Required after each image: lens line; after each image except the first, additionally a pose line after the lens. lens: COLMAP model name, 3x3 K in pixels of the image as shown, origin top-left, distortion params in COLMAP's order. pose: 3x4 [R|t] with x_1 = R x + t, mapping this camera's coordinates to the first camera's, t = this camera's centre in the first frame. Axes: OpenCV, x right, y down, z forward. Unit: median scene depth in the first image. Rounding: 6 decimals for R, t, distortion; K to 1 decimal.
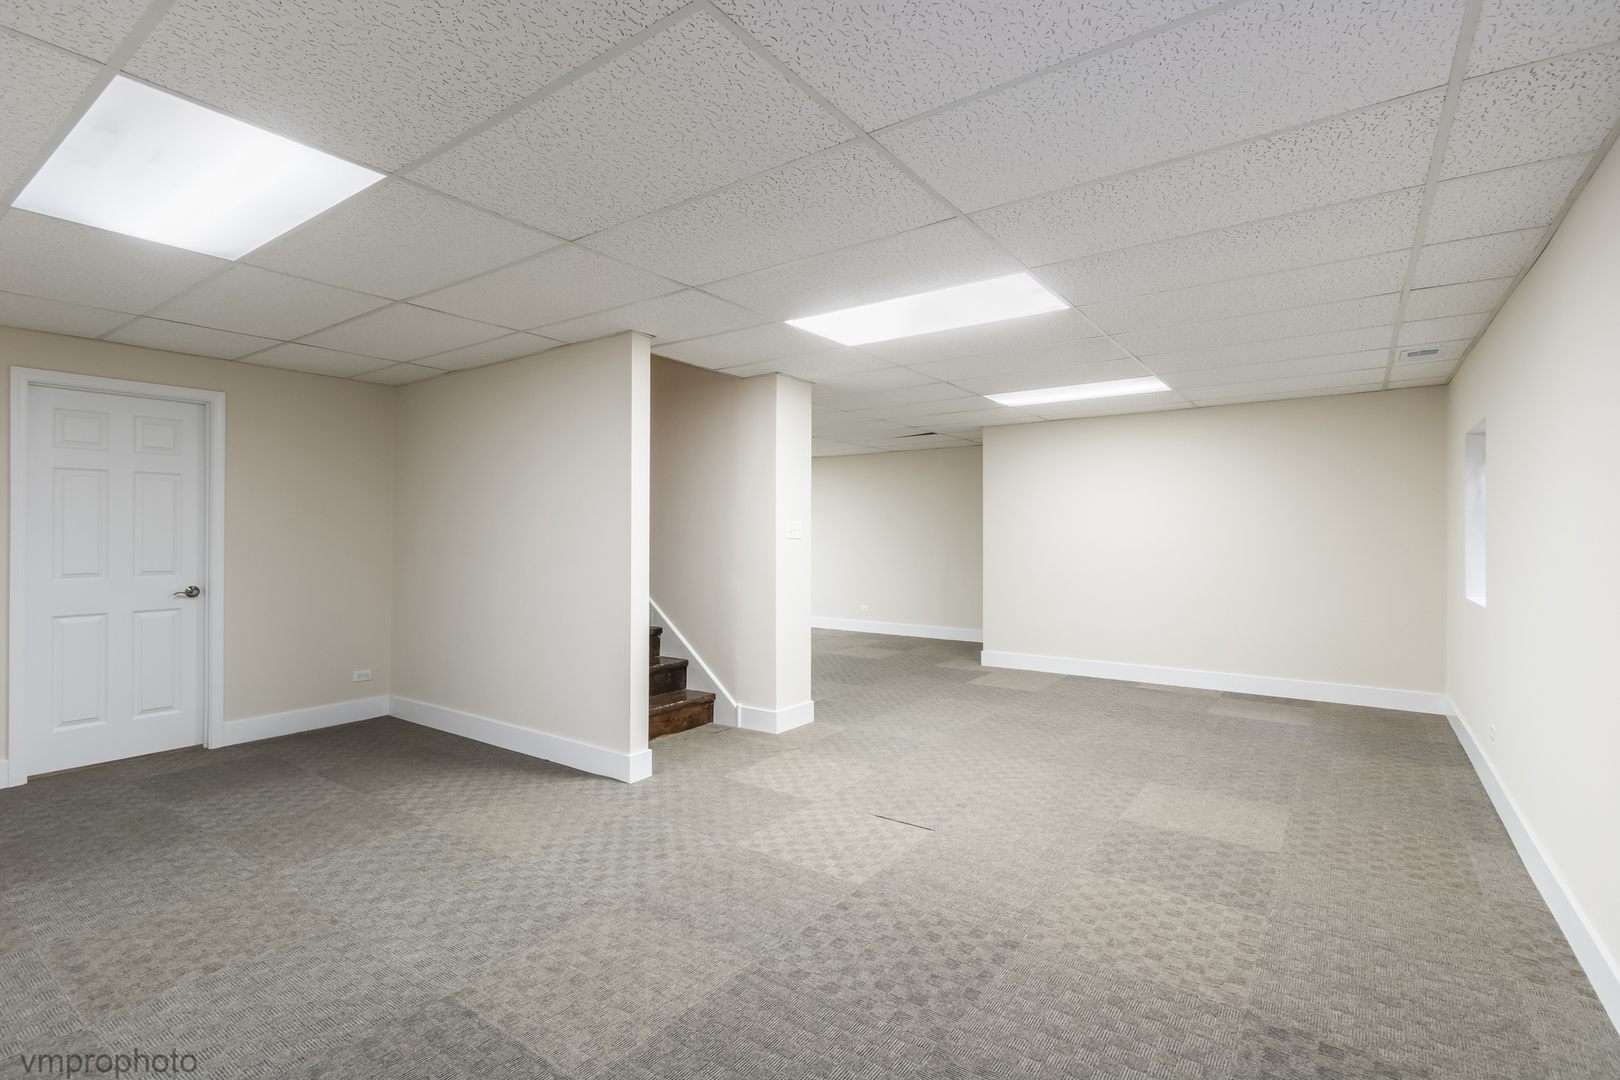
lens RADIAL K [[762.7, 0, 810.0], [0, 762.7, 540.0], [0, 0, 1]] dist [0.001564, -0.000207]
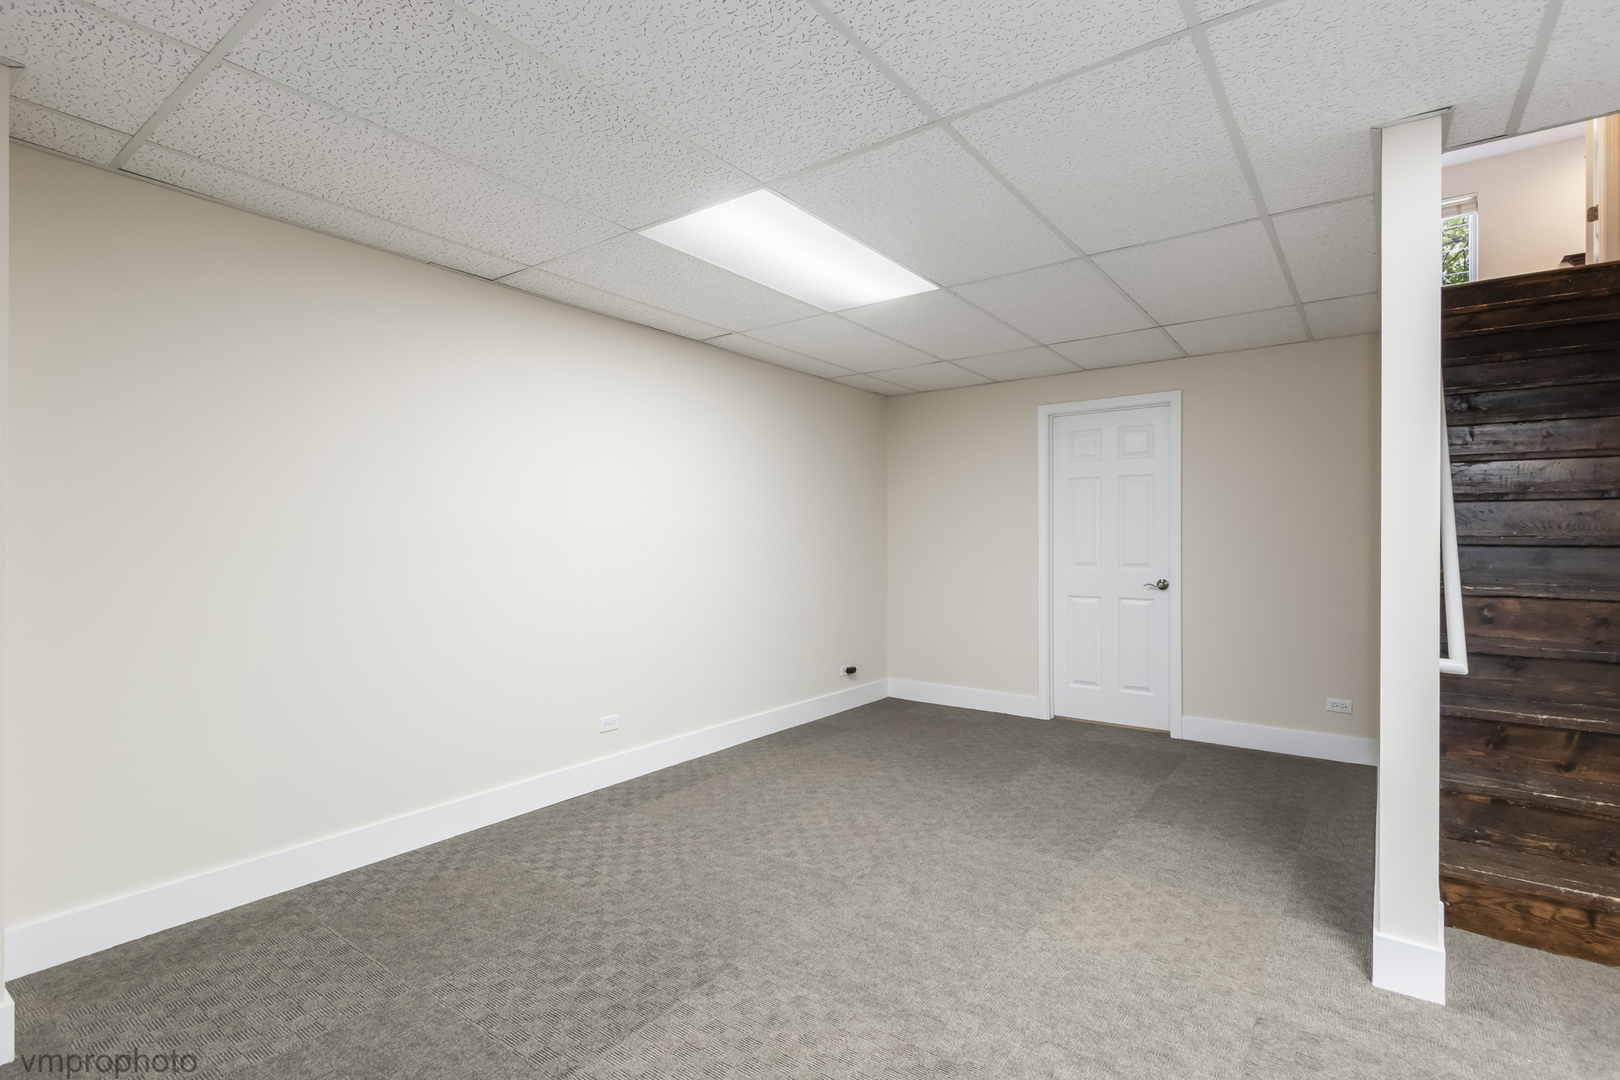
lens RADIAL K [[762.7, 0, 810.0], [0, 762.7, 540.0], [0, 0, 1]] dist [0.001564, -0.000207]
pose [[-0.017176, -0.001542, -0.999851, 0.335200], [-0.011683, 0.999931, -0.001341, 0.017118], [0.999784, 0.011658, -0.017193, 0.681715]]
